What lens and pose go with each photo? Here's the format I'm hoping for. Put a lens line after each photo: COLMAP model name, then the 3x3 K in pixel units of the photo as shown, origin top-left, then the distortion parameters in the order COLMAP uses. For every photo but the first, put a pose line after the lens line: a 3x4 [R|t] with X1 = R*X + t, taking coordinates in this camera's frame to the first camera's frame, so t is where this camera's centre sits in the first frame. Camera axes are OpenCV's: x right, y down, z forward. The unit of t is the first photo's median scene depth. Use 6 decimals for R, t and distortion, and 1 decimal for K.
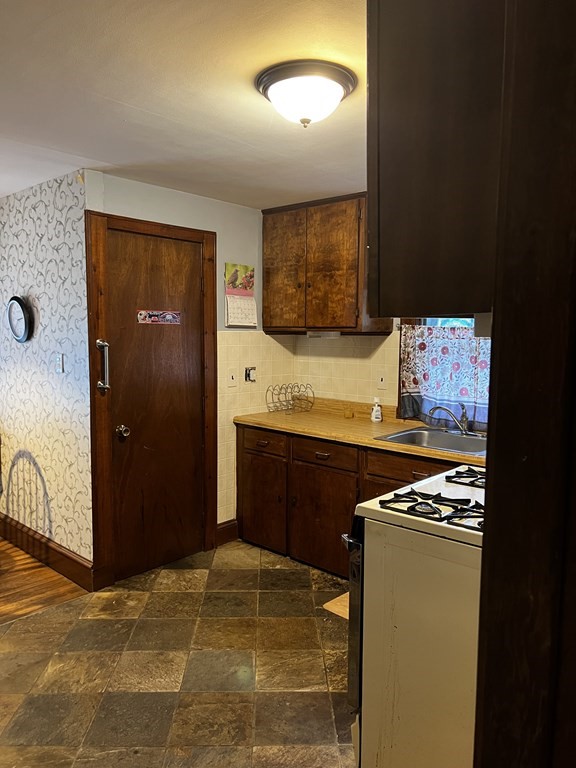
lens RADIAL K [[581.2, 0, 284.8], [0, 581.2, 389.7], [0, 0, 1]] dist [0.059947, -0.065290]
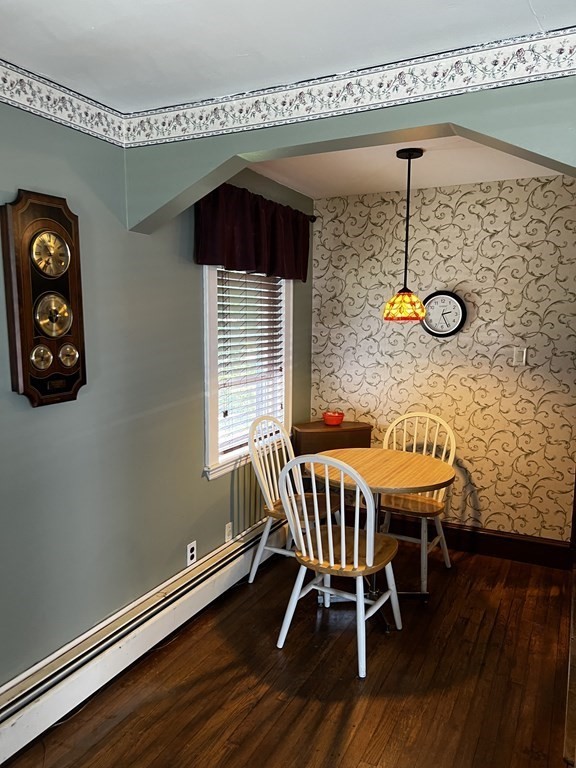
lens RADIAL K [[581.2, 0, 284.8], [0, 581.2, 389.7], [0, 0, 1]] dist [0.059947, -0.065290]
pose [[0.960364, -0.039595, 0.275922, -1.150088], [0.031884, 0.998967, 0.032377, -0.036158], [-0.276919, -0.022296, 0.960634, 0.124286]]
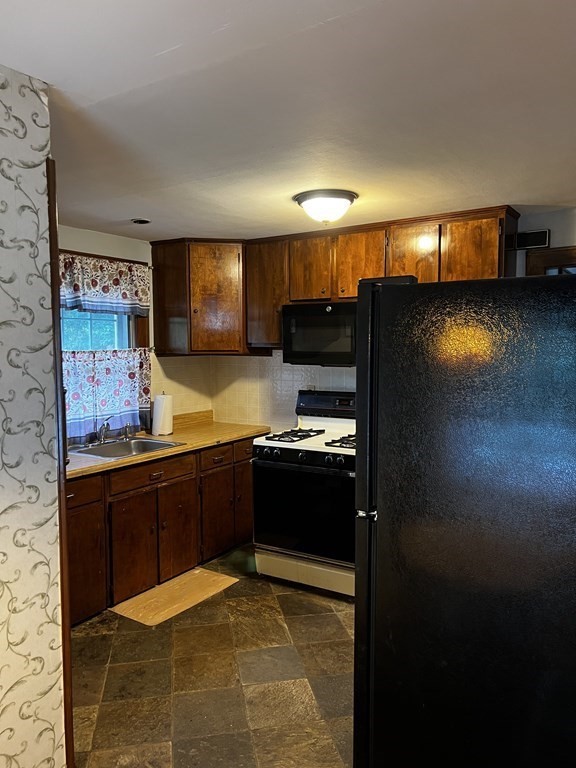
lens RADIAL K [[581.2, 0, 284.8], [0, 581.2, 389.7], [0, 0, 1]] dist [0.059947, -0.065290]
pose [[-0.165787, -0.083933, 0.982583, -0.924731], [0.104610, 0.989253, 0.102153, -0.114930], [-0.980597, 0.119724, -0.155225, 0.864168]]
